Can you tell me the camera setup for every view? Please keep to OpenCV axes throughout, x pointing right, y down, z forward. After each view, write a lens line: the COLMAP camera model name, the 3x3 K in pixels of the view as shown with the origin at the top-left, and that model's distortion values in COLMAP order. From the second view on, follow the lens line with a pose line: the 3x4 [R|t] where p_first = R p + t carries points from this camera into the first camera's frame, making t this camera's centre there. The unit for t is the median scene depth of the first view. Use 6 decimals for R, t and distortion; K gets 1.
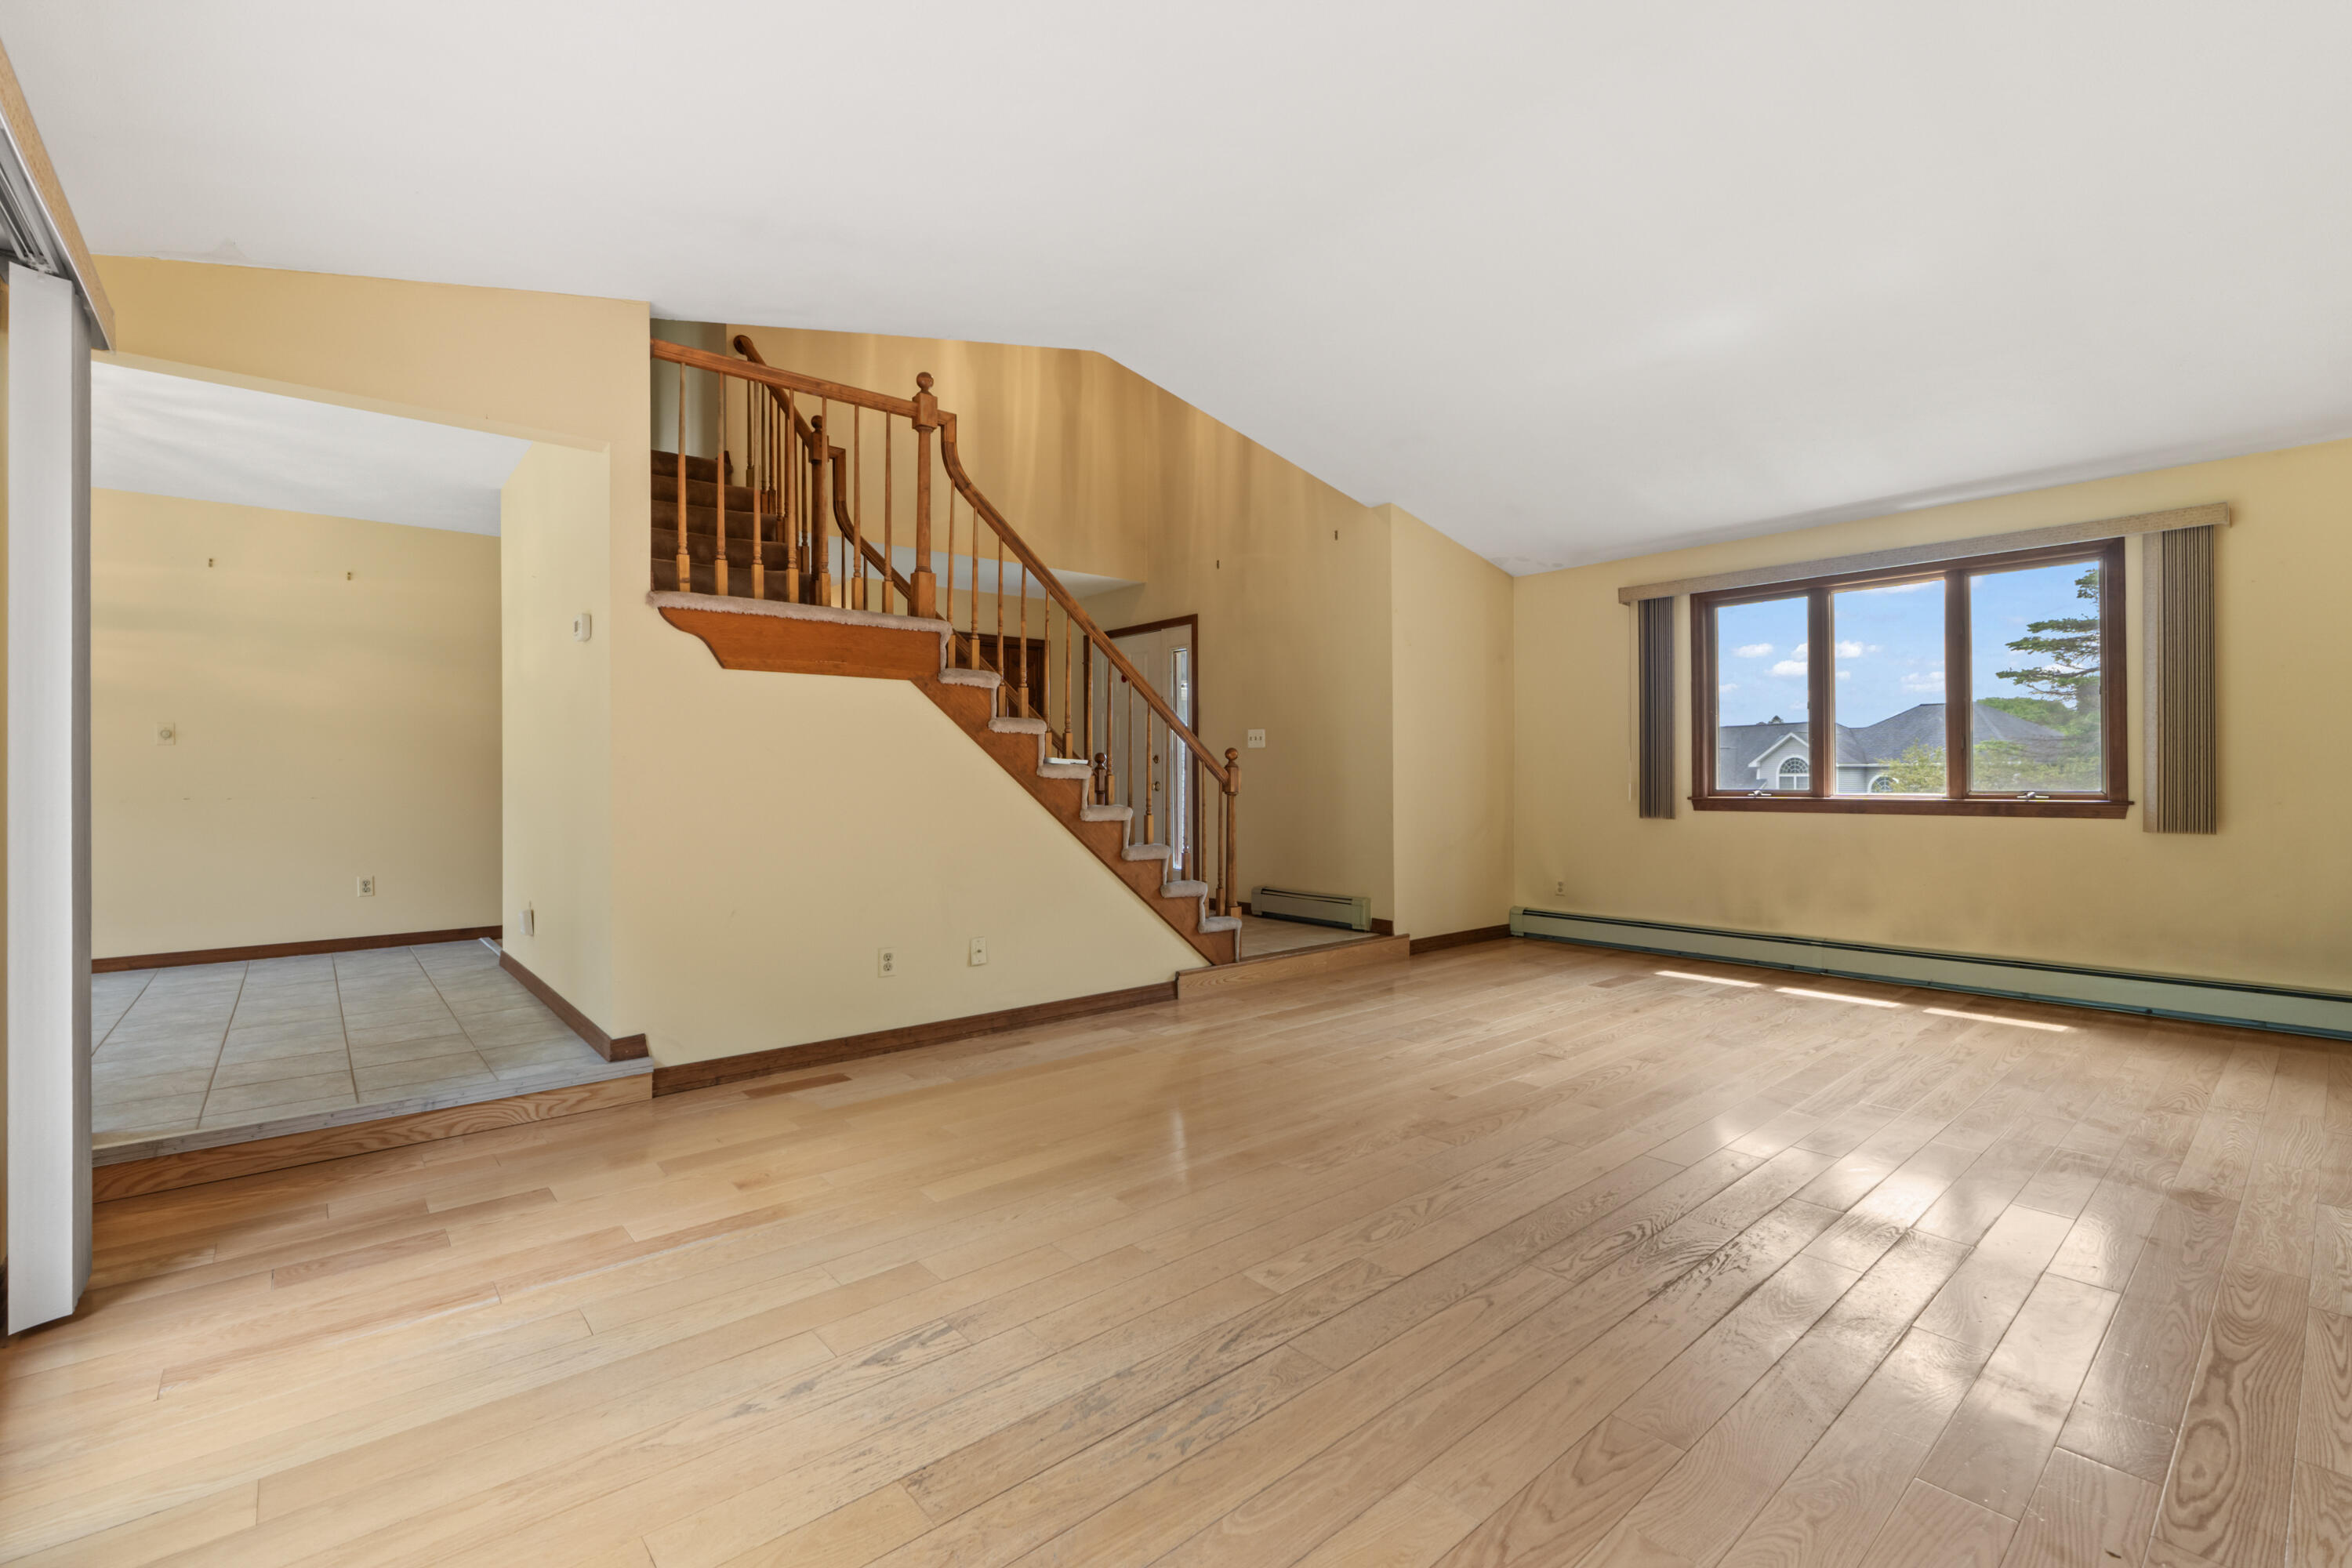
lens RADIAL K [[1008.8, 0, 1191.4], [0, 1008.8, 781.8], [0, 0, 1]] dist [-0.008755, 0.001175]
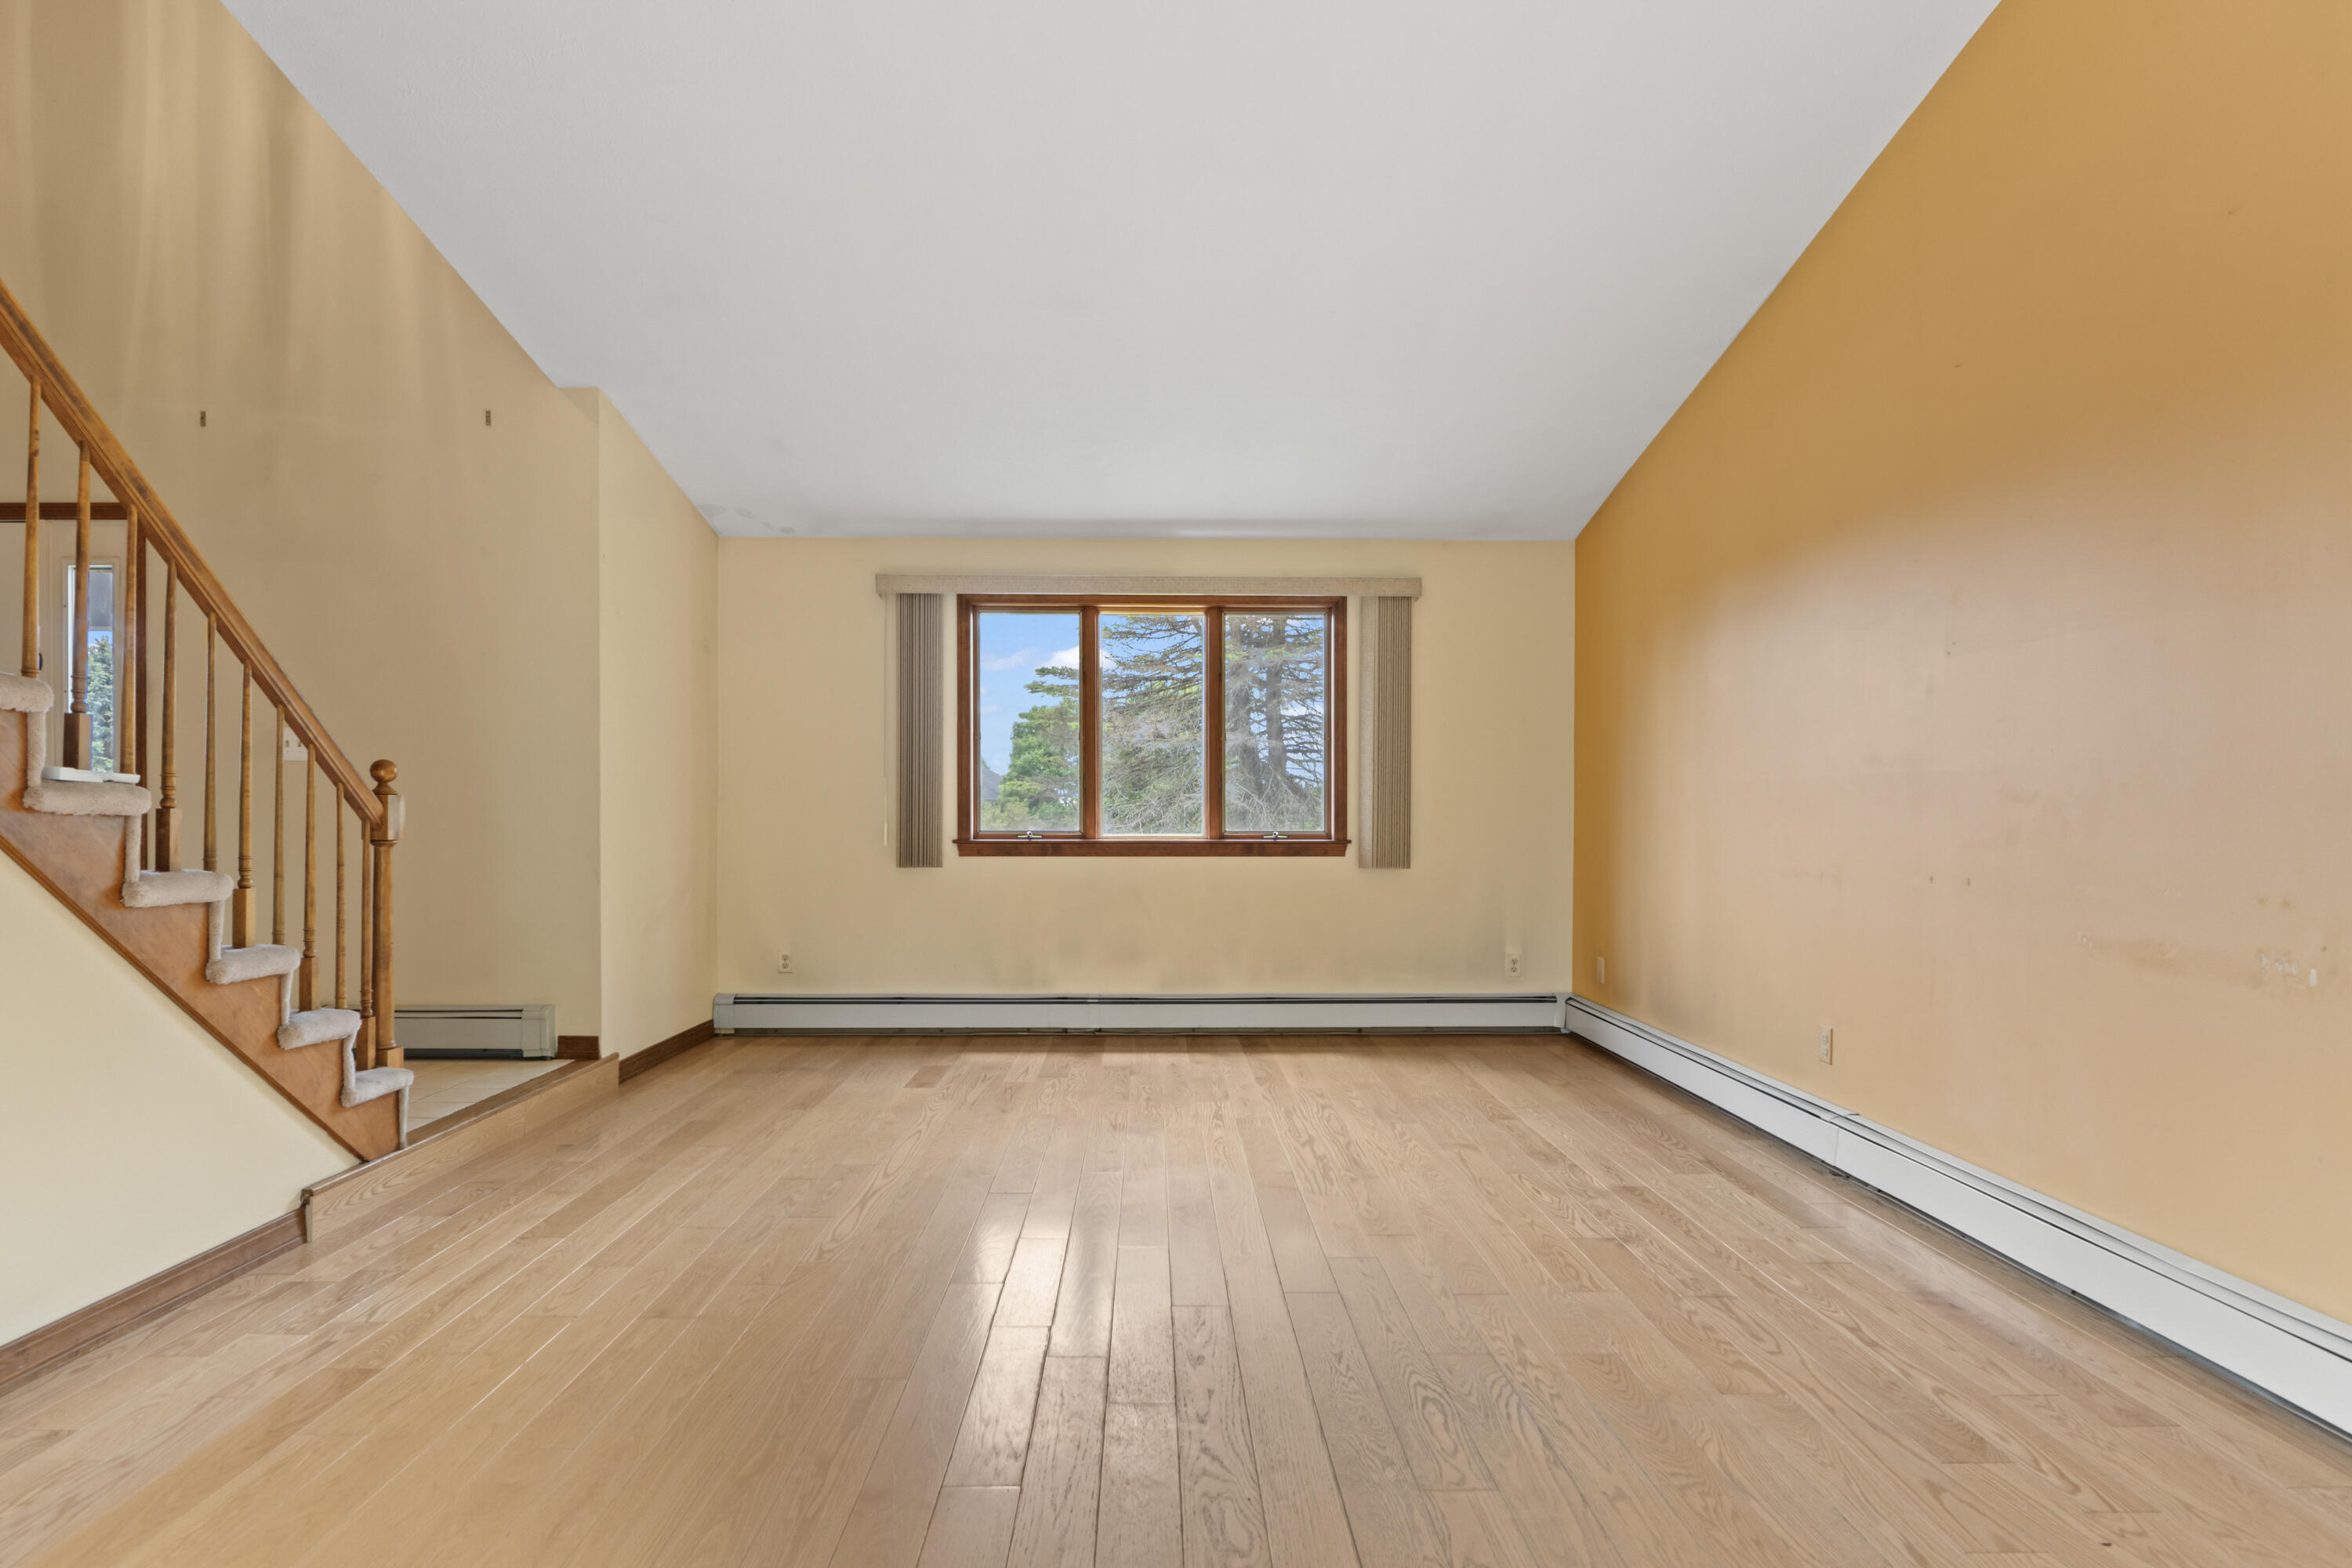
lens RADIAL K [[1249.7, 0, 1157.2], [0, 1249.7, 823.4], [0, 0, 1]] dist [-0.004466, 0.000492]
pose [[0.652749, -0.000369, 0.757574, -0.208249], [-0.001305, 0.999998, 0.001612, -0.000413], [-0.757573, -0.002041, 0.652747, 0.249162]]
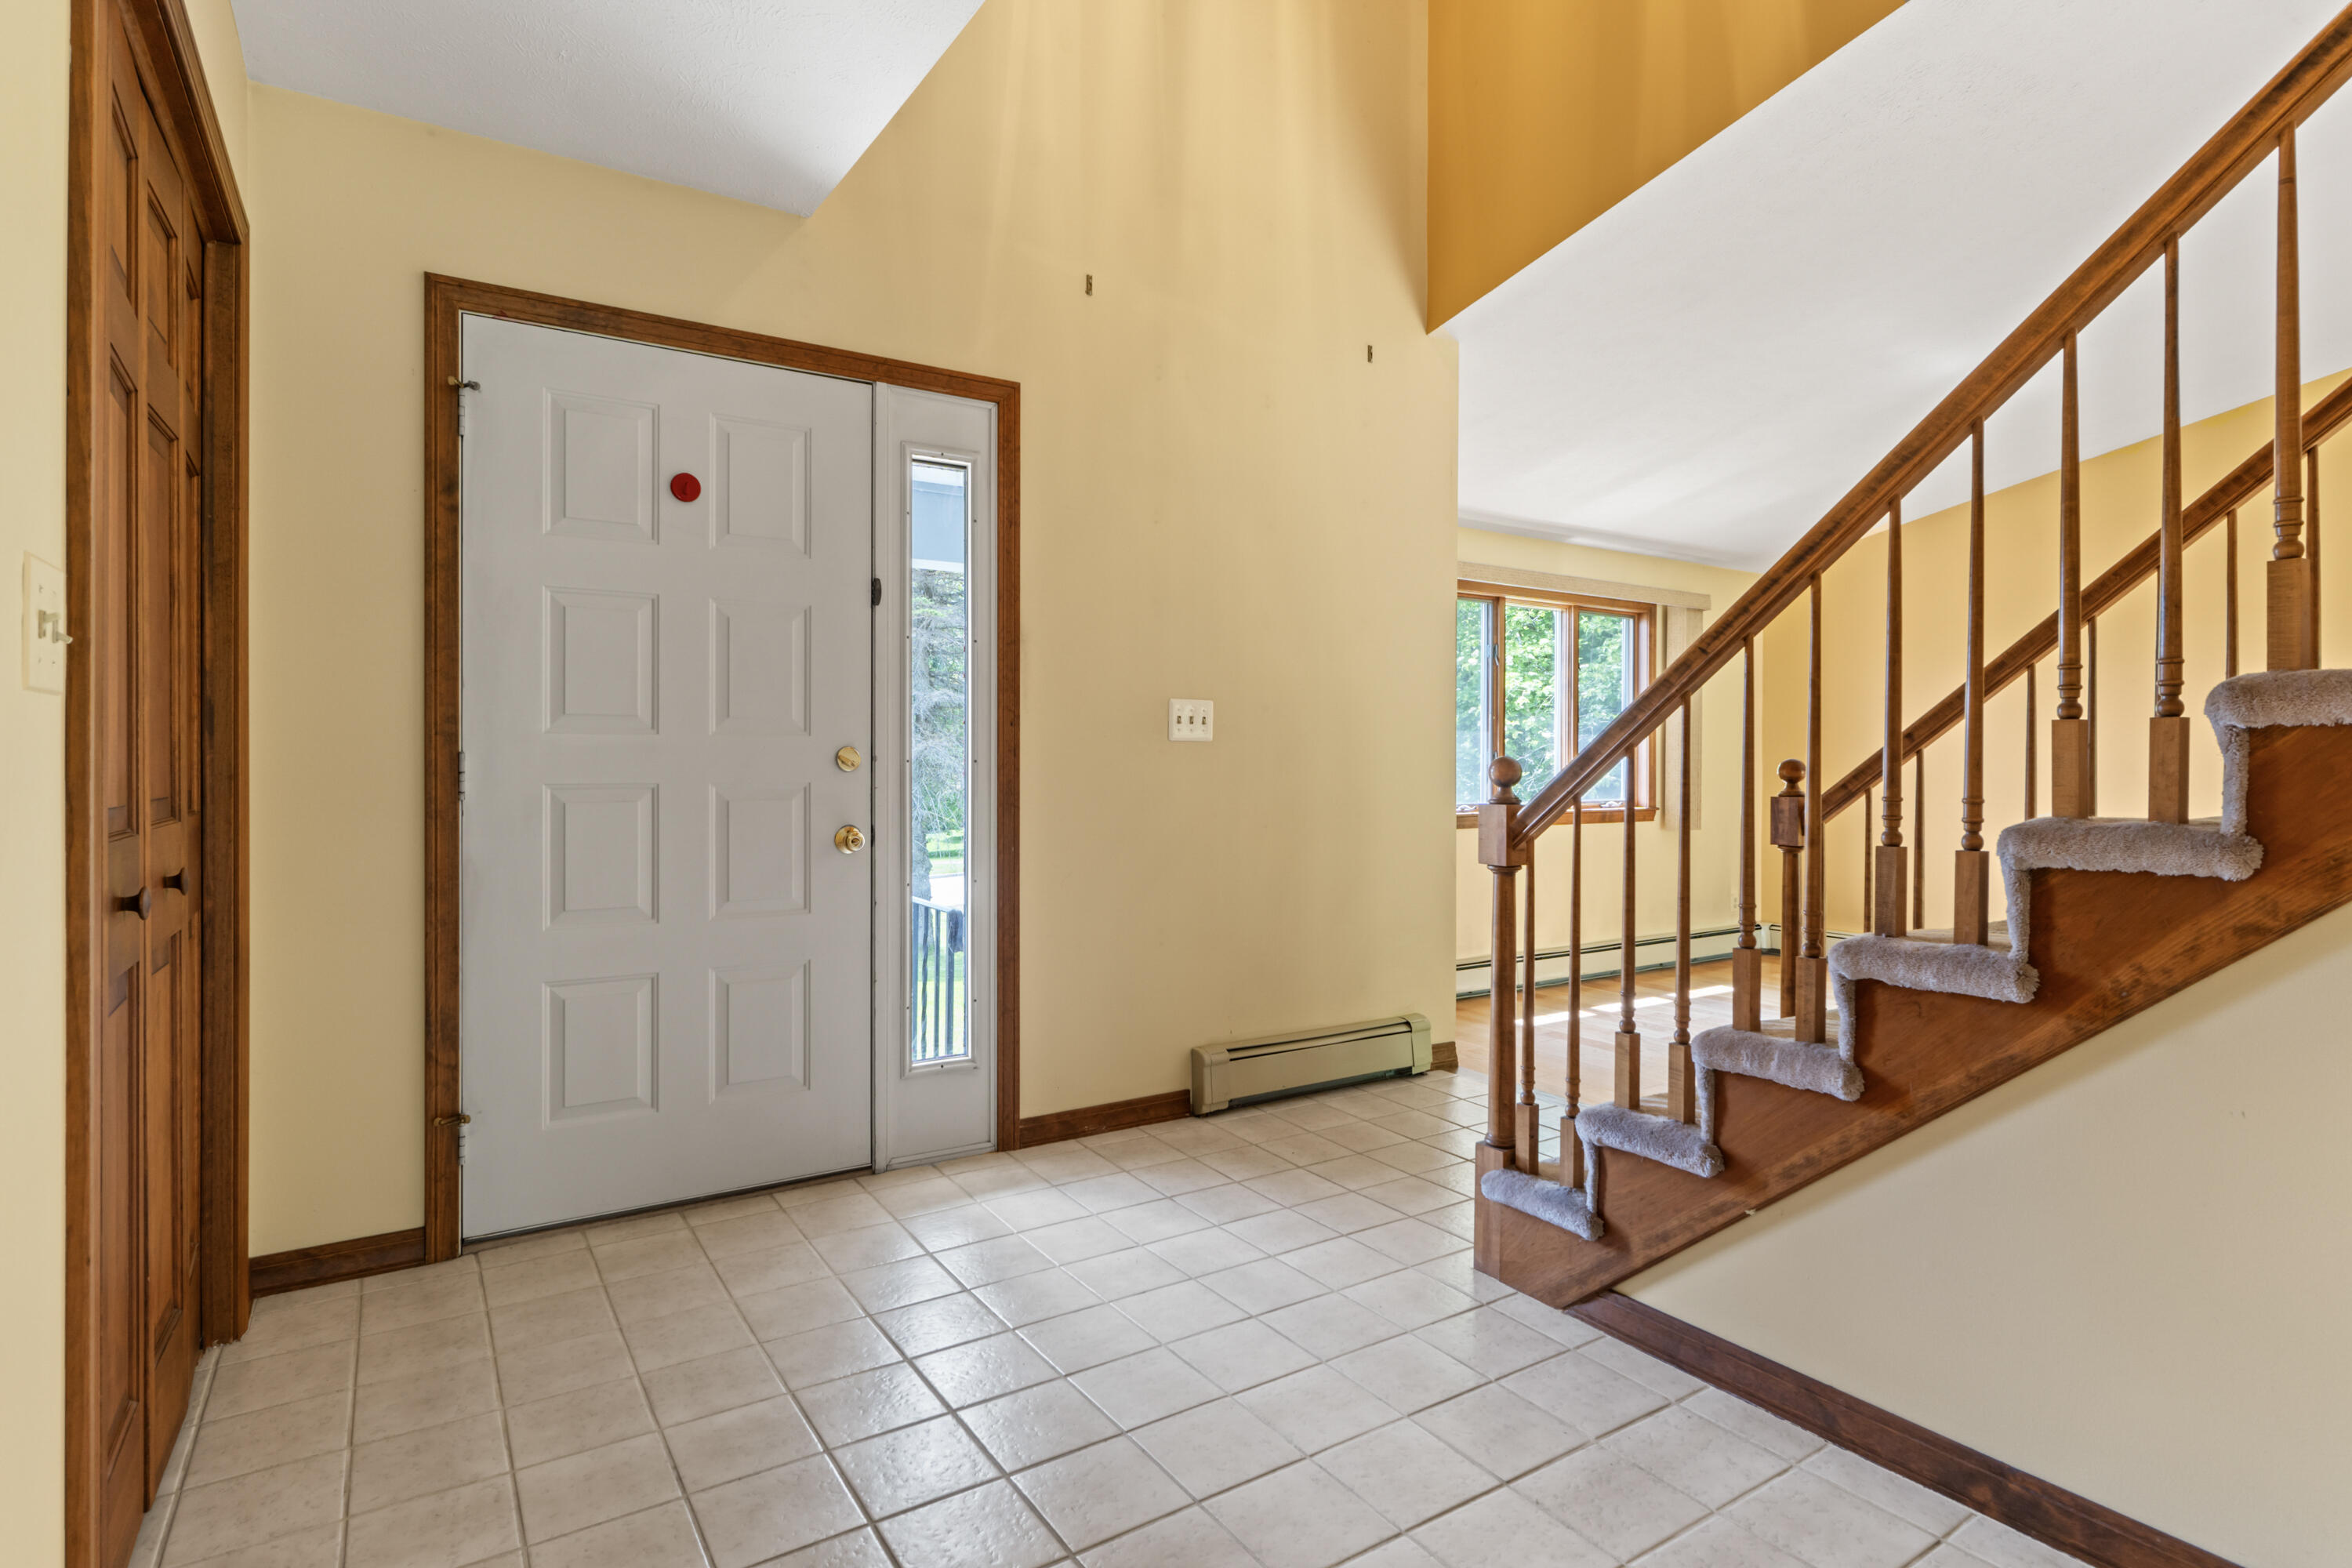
lens RADIAL K [[1165.2, 0, 1185.3], [0, 1165.2, 771.7], [0, 0, 1]] dist [0.004875, 0.000681]
pose [[0.151198, -0.001397, 0.988502, -0.614866], [0.004318, 0.999990, 0.000753, -0.028123], [-0.988494, 0.004155, 0.151203, 1.266718]]
